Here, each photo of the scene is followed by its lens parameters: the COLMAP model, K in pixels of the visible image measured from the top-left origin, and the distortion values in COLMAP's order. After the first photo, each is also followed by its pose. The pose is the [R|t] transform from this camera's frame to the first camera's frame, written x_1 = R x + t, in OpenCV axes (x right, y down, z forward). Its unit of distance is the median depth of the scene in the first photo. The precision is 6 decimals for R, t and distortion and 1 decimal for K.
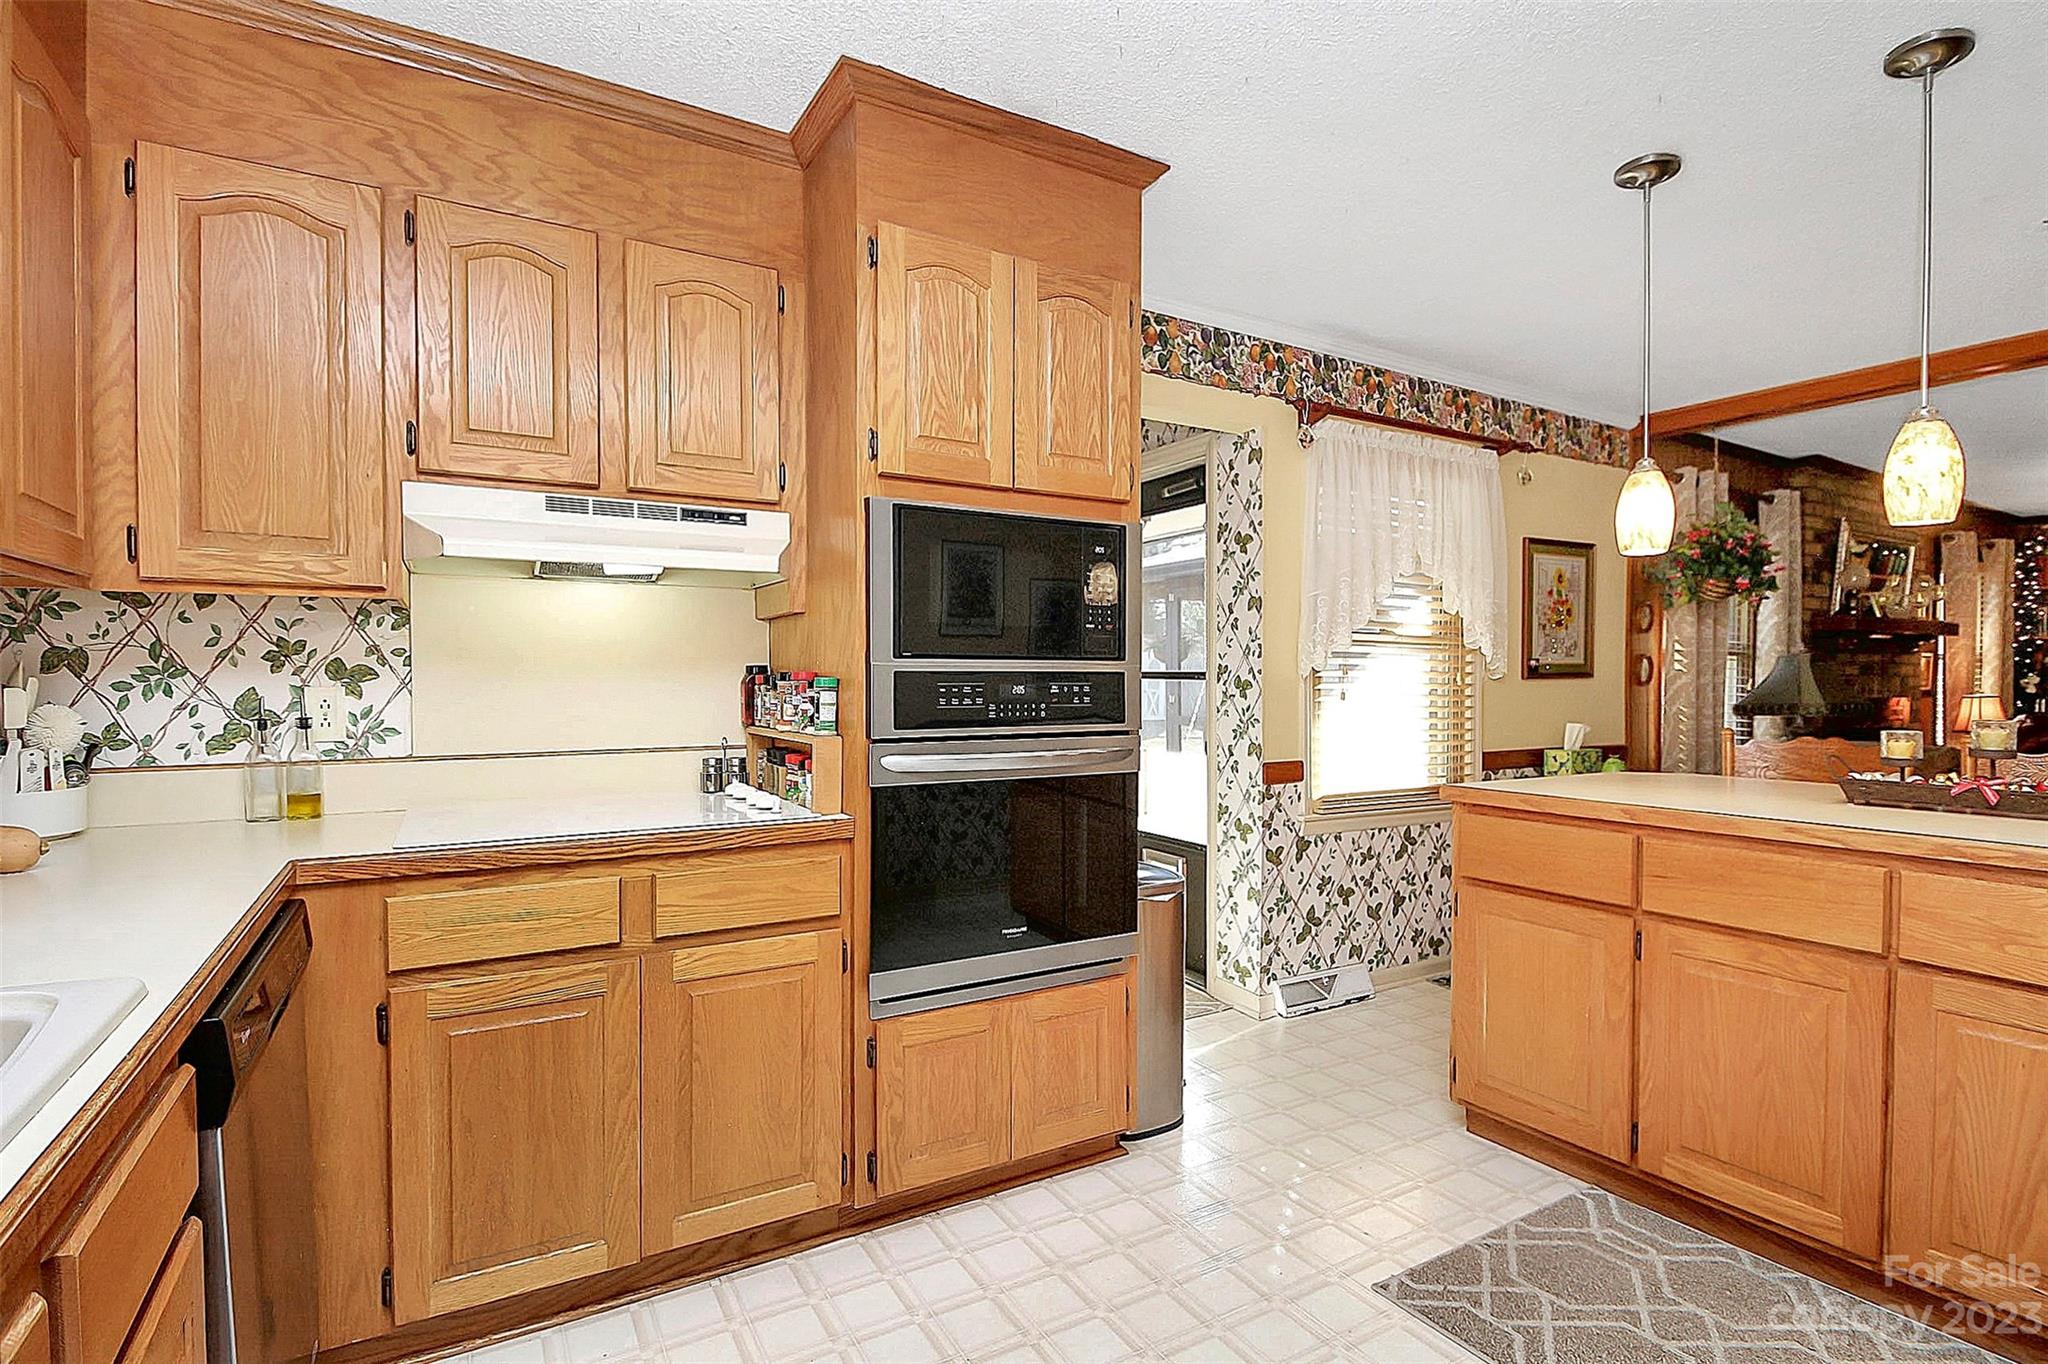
lens RADIAL K [[972.6, 0, 1021.6], [0, 972.6, 704.1], [0, 0, 1]] dist [-0.001803, -0.013808]
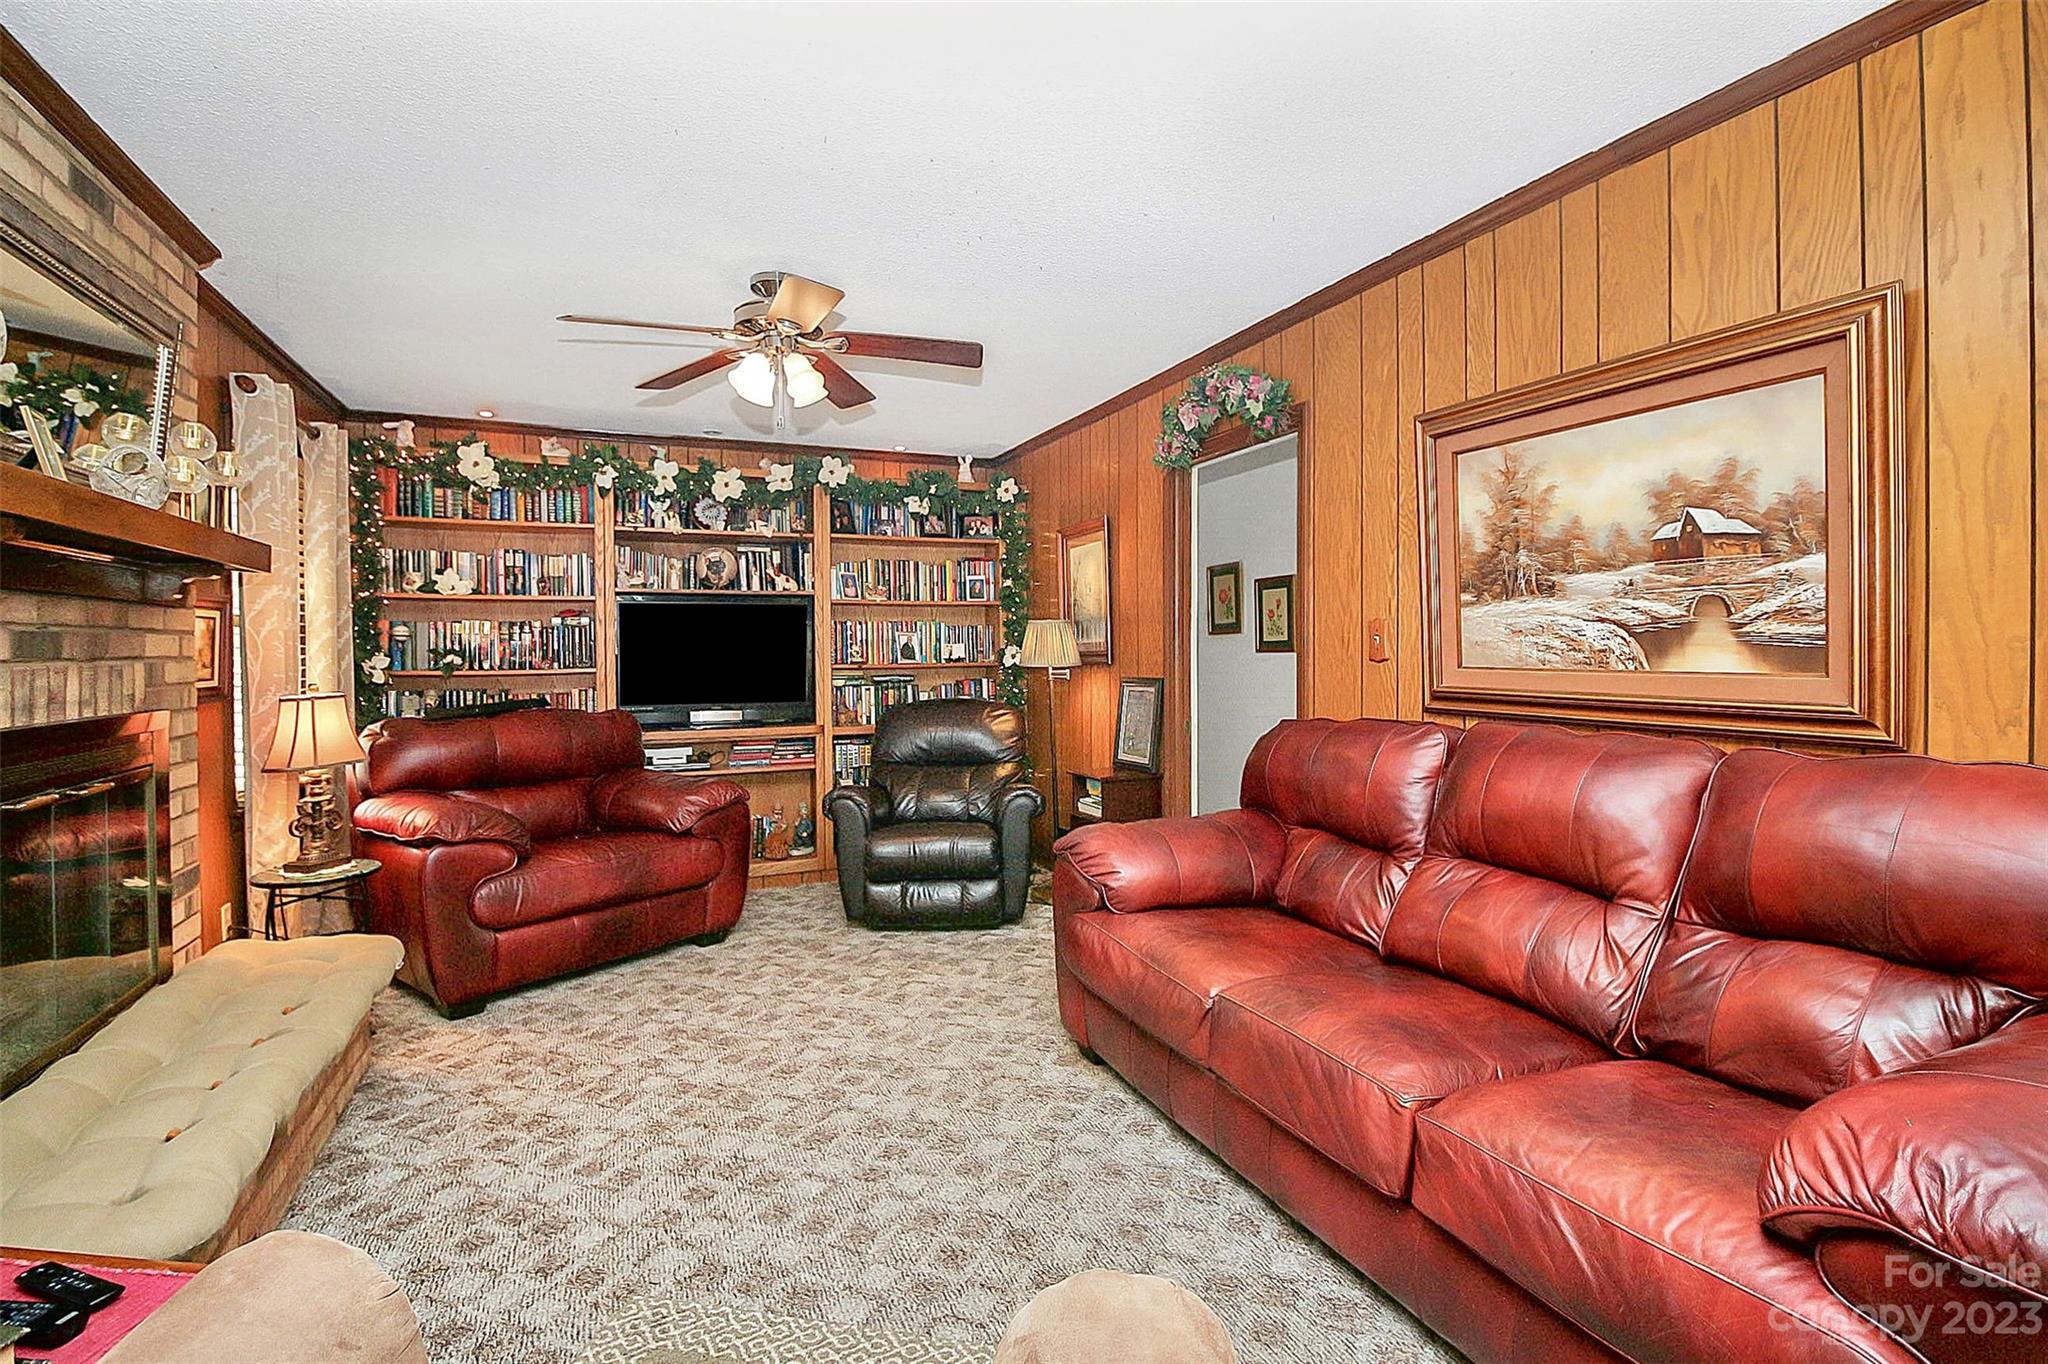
lens RADIAL K [[951.5, 0, 1026.0], [0, 951.5, 666.6], [0, 0, 1]] dist [-0.000008, -0.013085]
pose [[0.110227, -0.018349, 0.993737, 1.469759], [0.032322, 0.999367, 0.014868, -0.053826], [-0.993381, 0.030480, 0.110751, 1.537559]]
